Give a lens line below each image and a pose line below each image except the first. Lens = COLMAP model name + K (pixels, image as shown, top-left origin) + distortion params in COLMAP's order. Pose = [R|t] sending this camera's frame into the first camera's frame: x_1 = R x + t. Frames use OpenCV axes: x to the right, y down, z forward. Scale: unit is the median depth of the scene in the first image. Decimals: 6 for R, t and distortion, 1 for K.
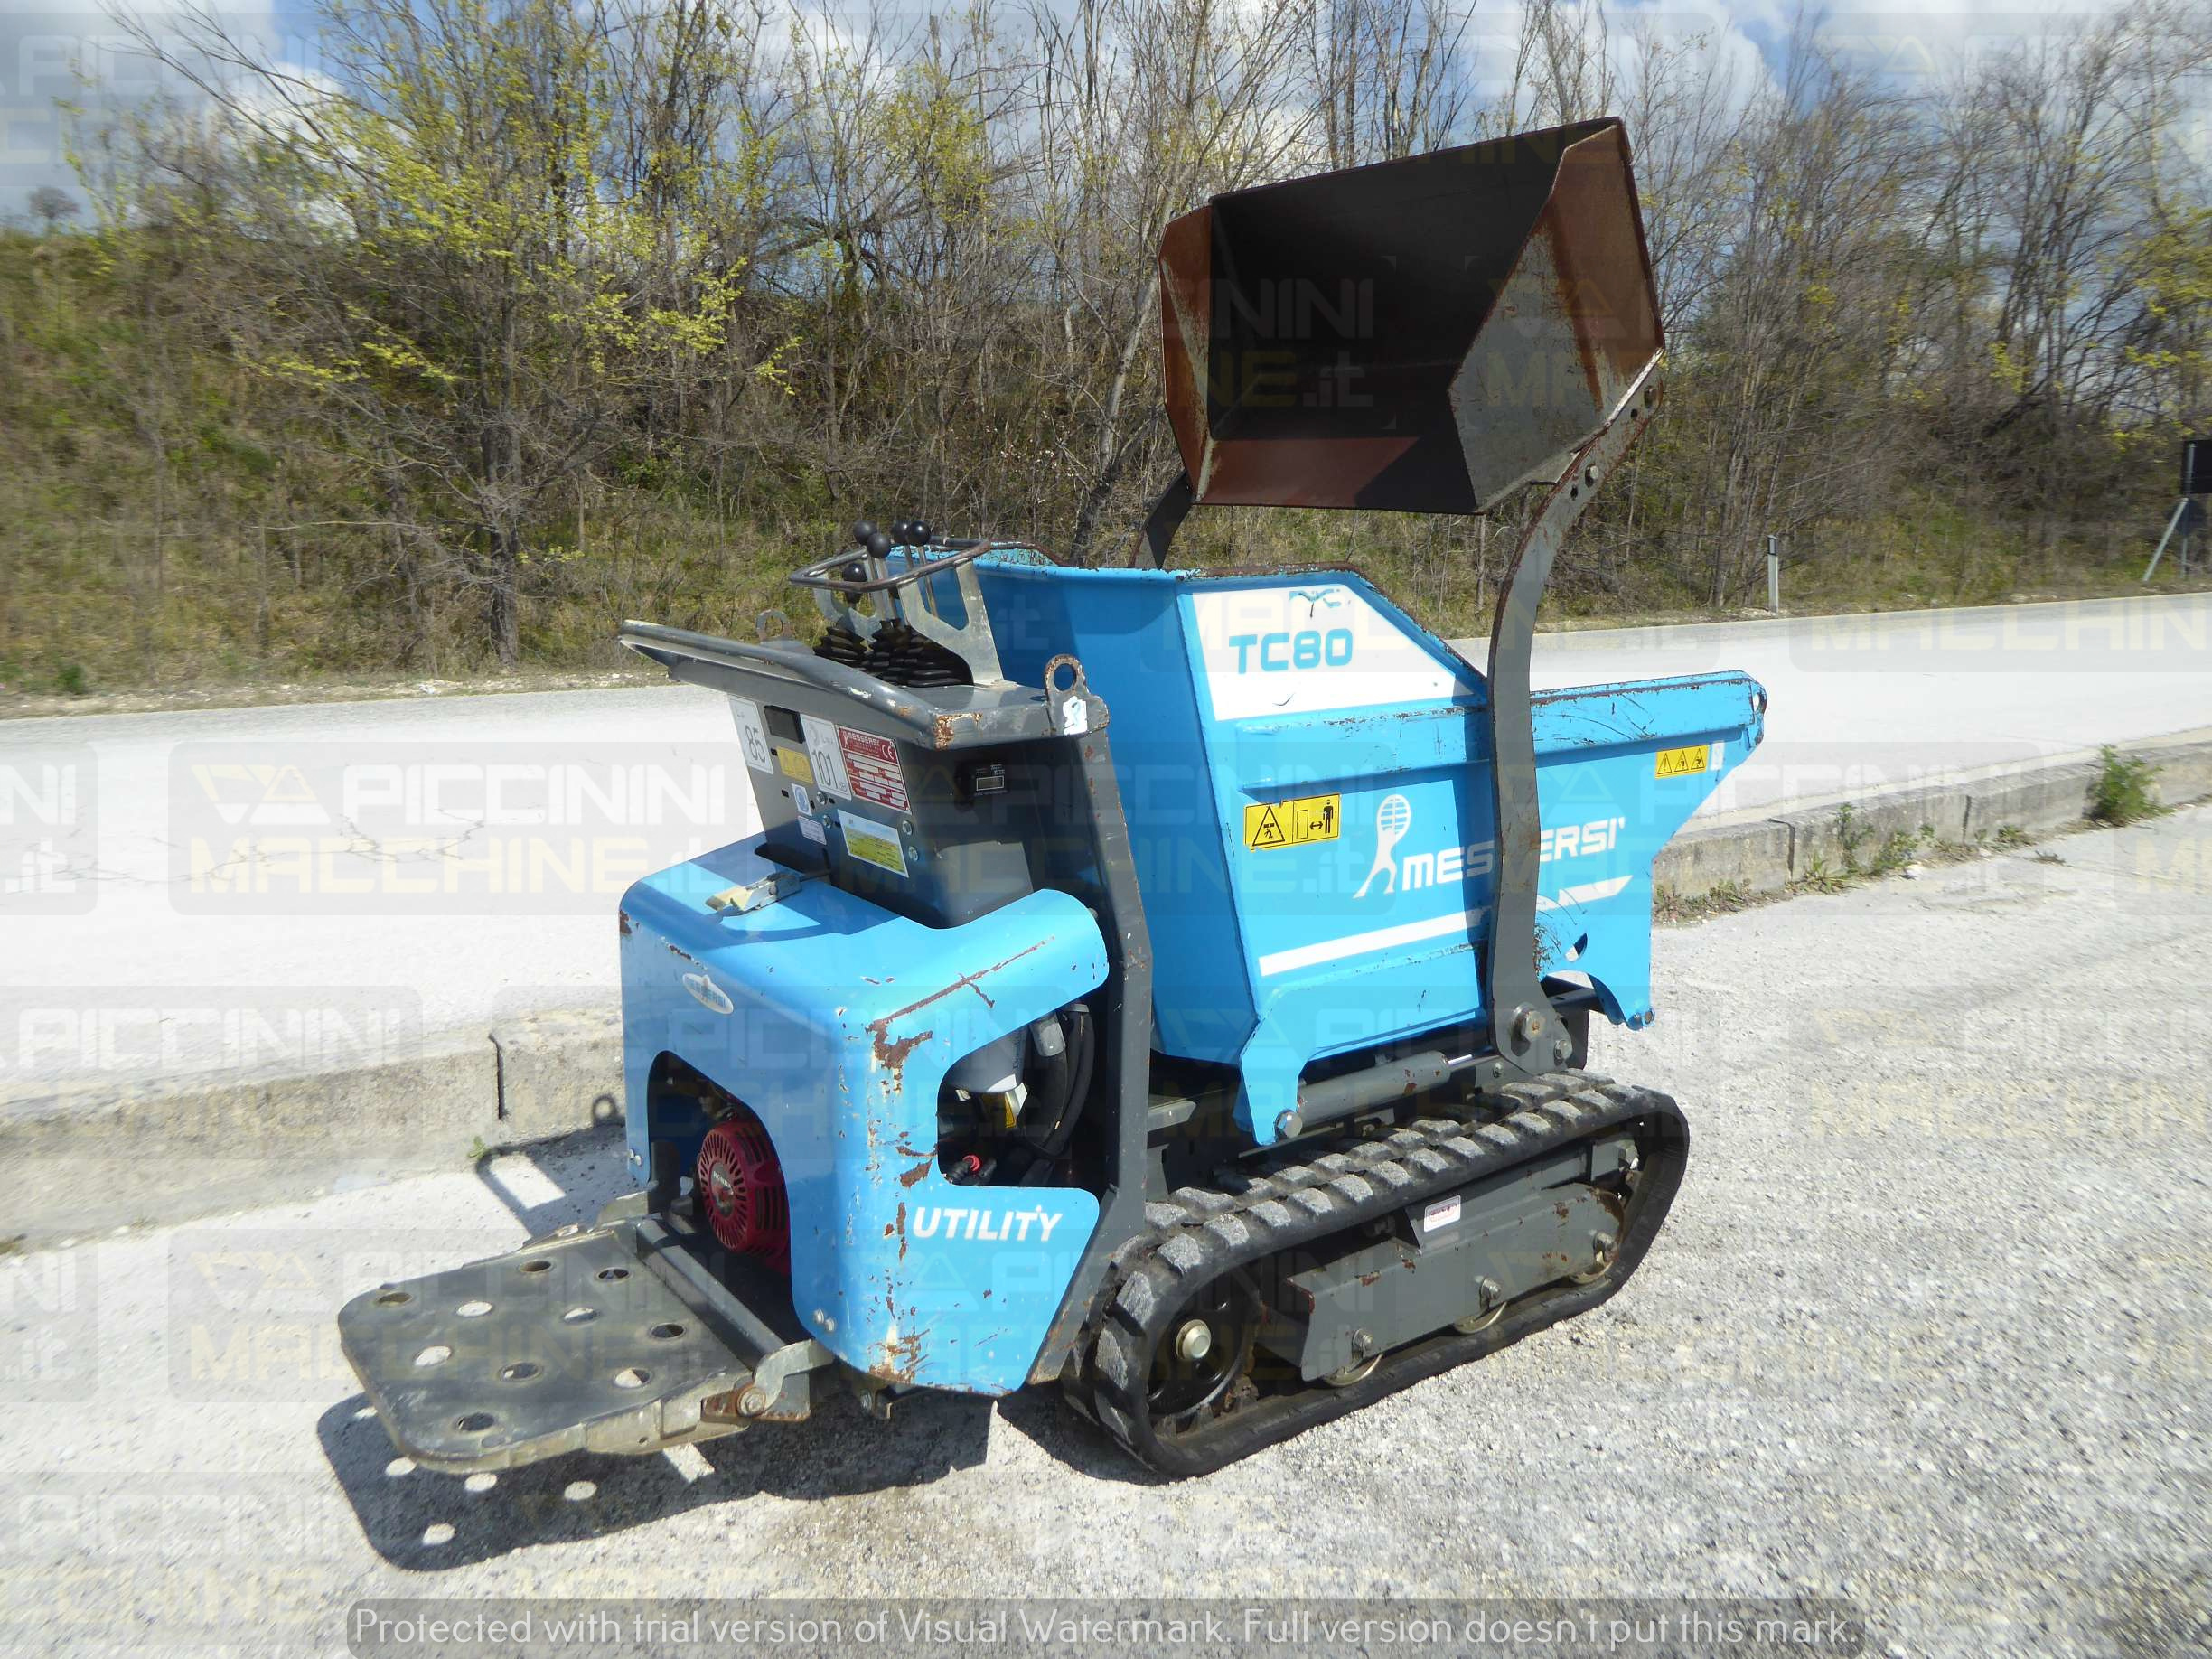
lens RADIAL K [[1741.1, 0, 1093.9], [0, 1741.1, 831.2], [0, 0, 1]] dist [0.011161, -0.011689]
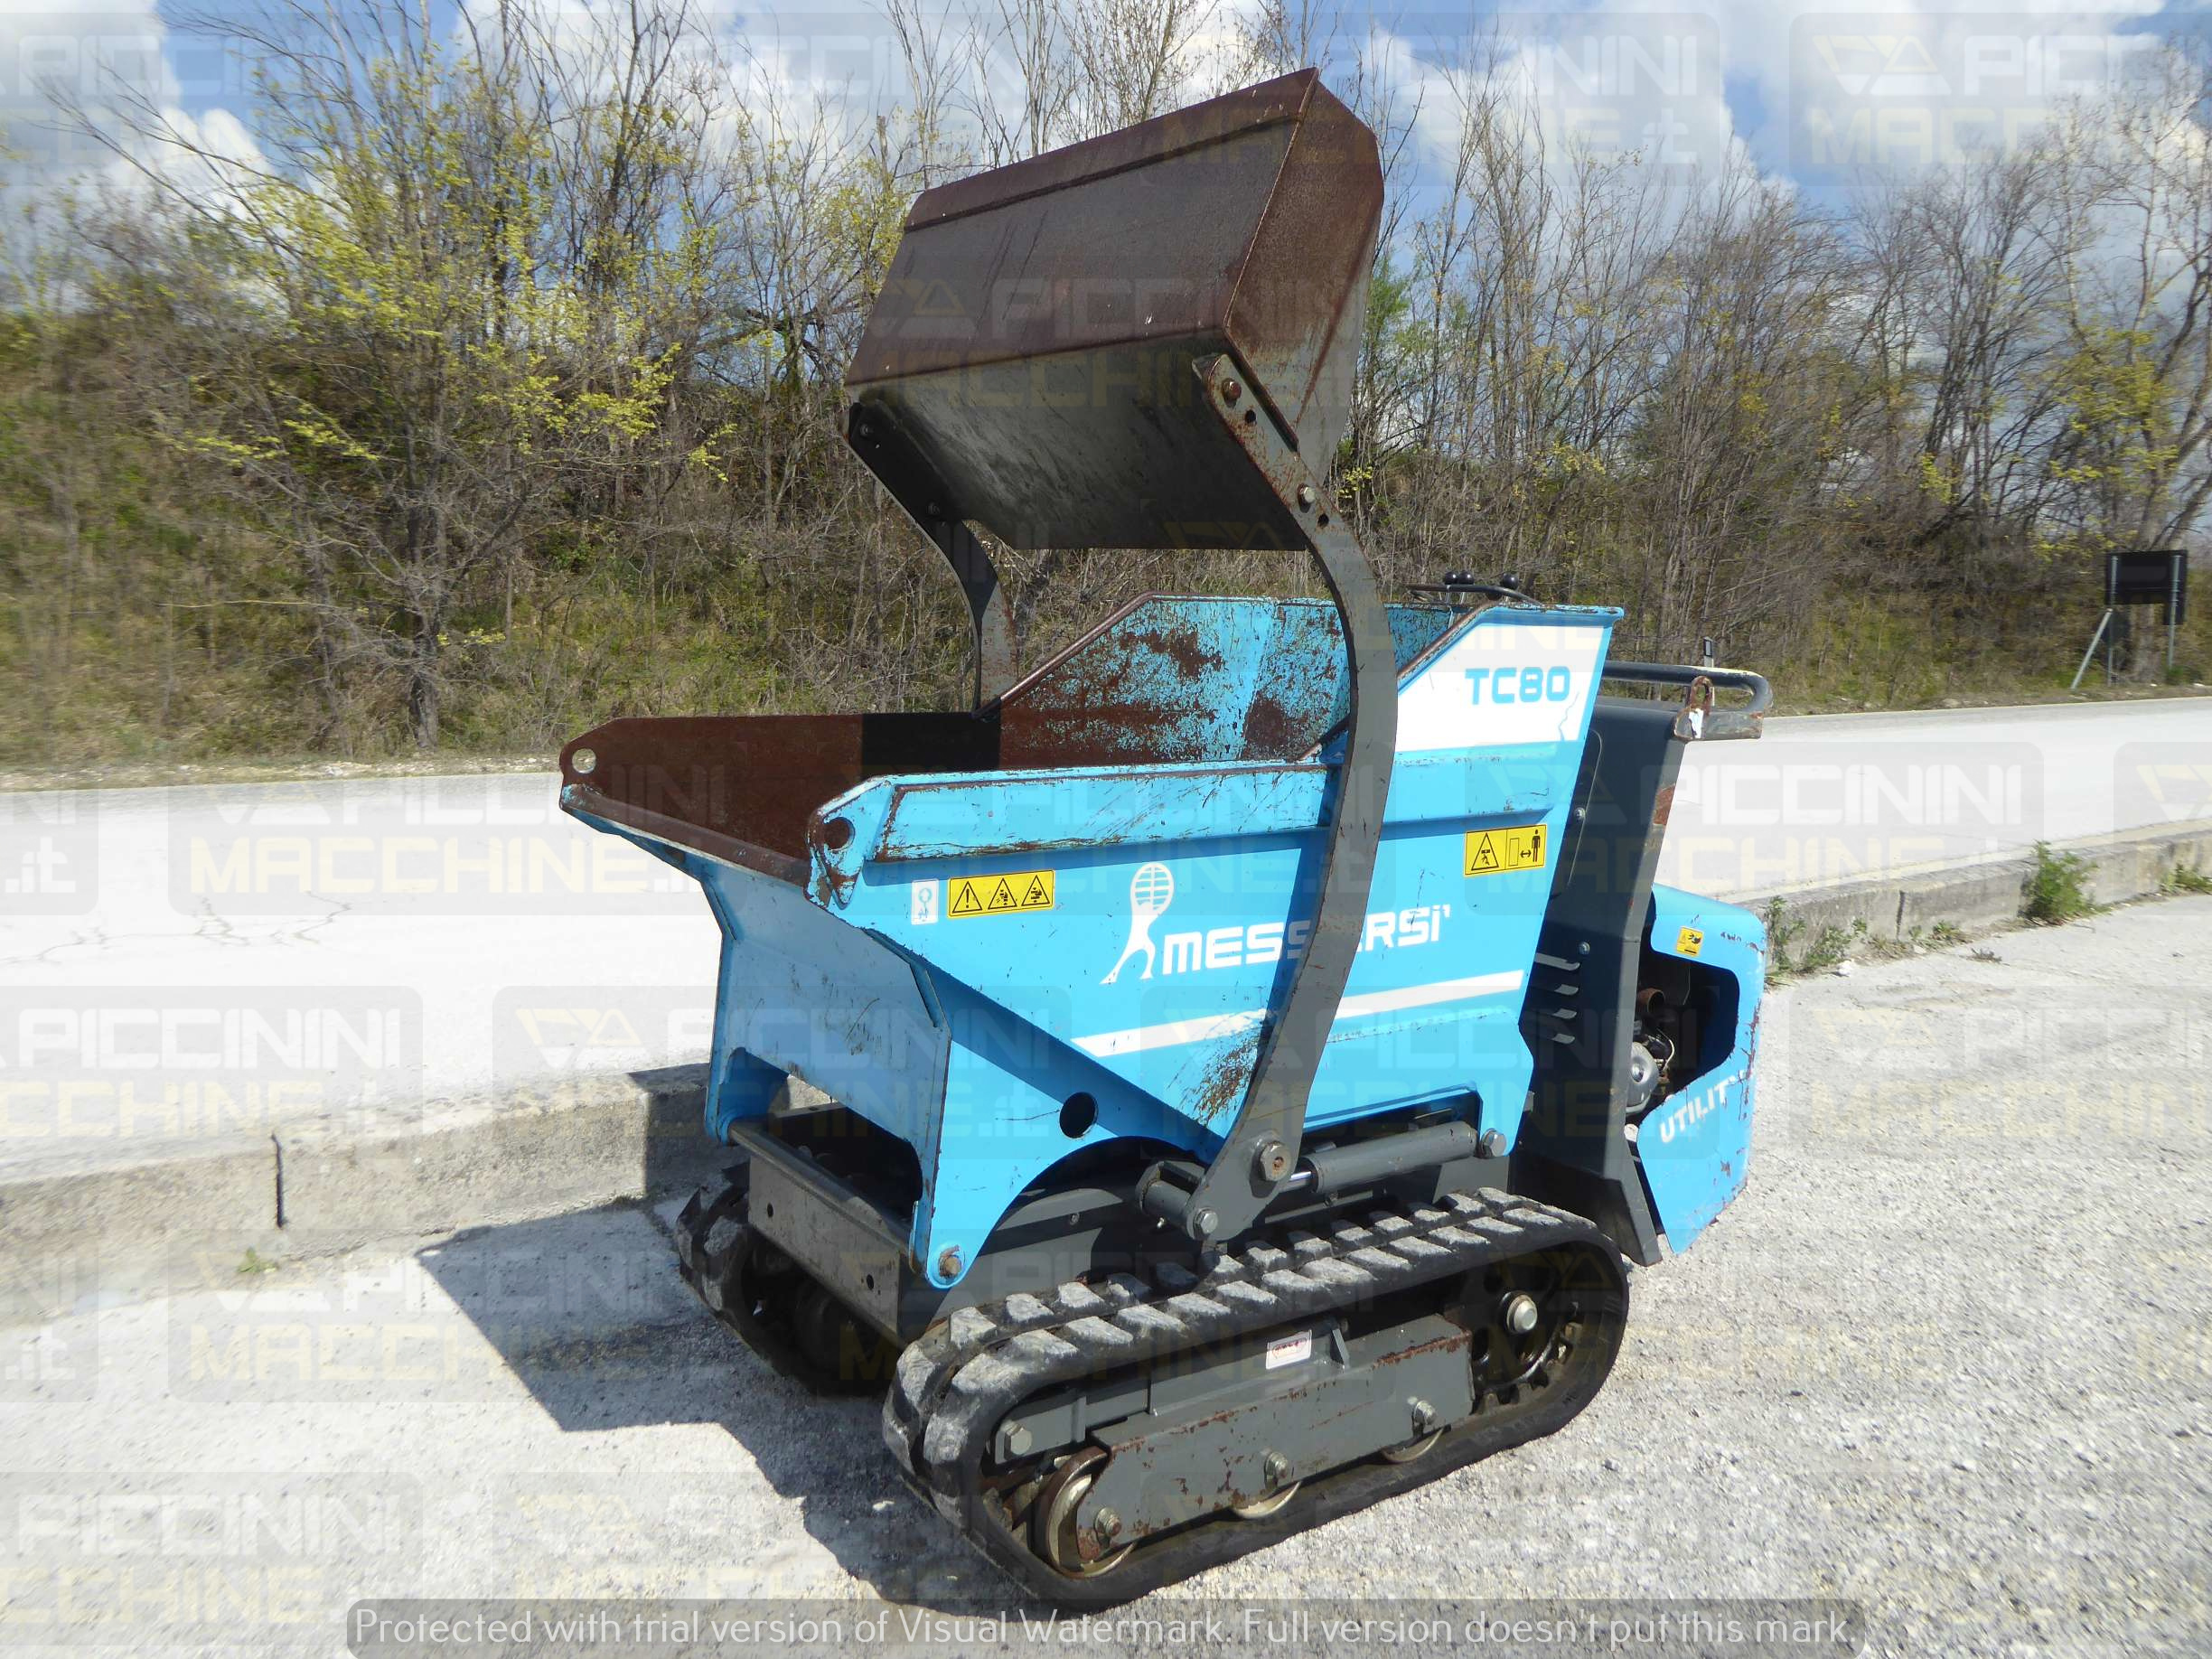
lens RADIAL K [[1741.1, 0, 1099.6], [0, 1741.1, 834.8], [0, 0, 1]] dist [0.011161, -0.011689]
pose [[0.999443, 0.010766, 0.031593, 0.025107], [-0.009033, 0.998474, -0.054483, 0.004984], [-0.032132, 0.054167, 0.998015, 0.046325]]
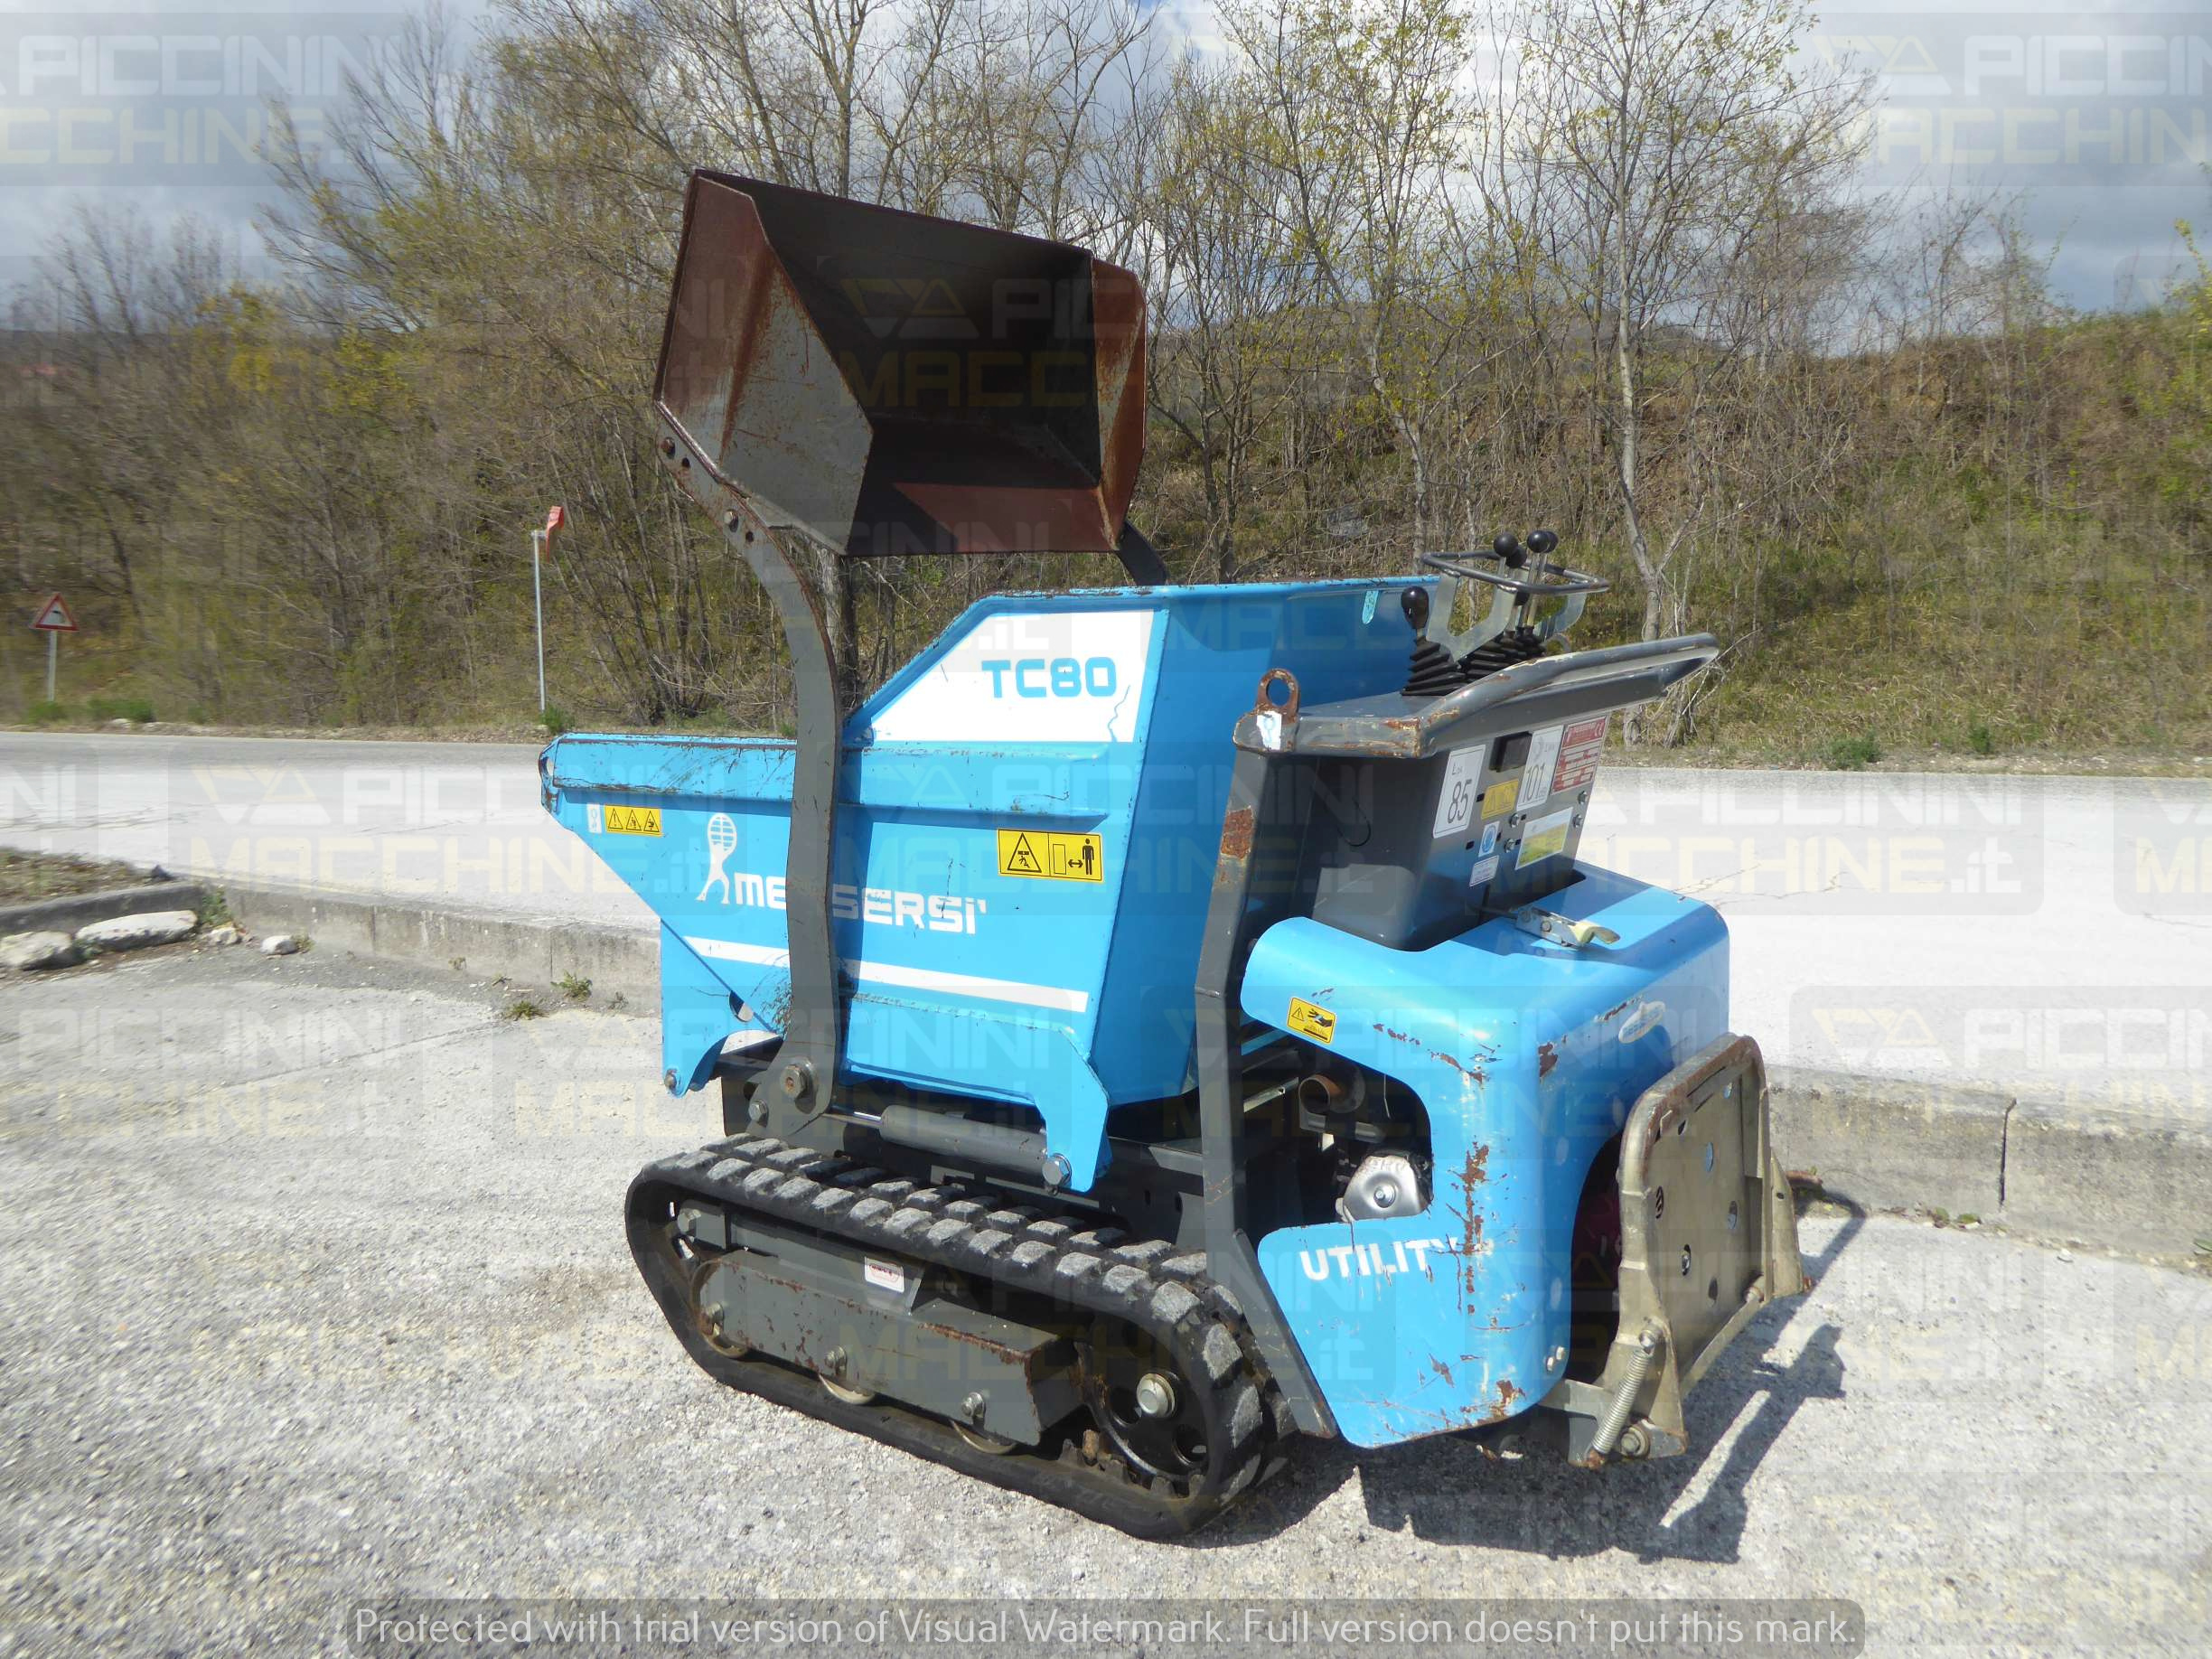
lens RADIAL K [[1741.1, 0, 1111.9], [0, 1741.1, 829.8], [0, 0, 1]] dist [0.011161, -0.011689]
pose [[0.304860, 0.101860, -0.946934, 0.377767], [-0.138376, 0.988451, 0.061777, -0.032734], [0.942291, 0.112200, 0.315435, 0.268533]]
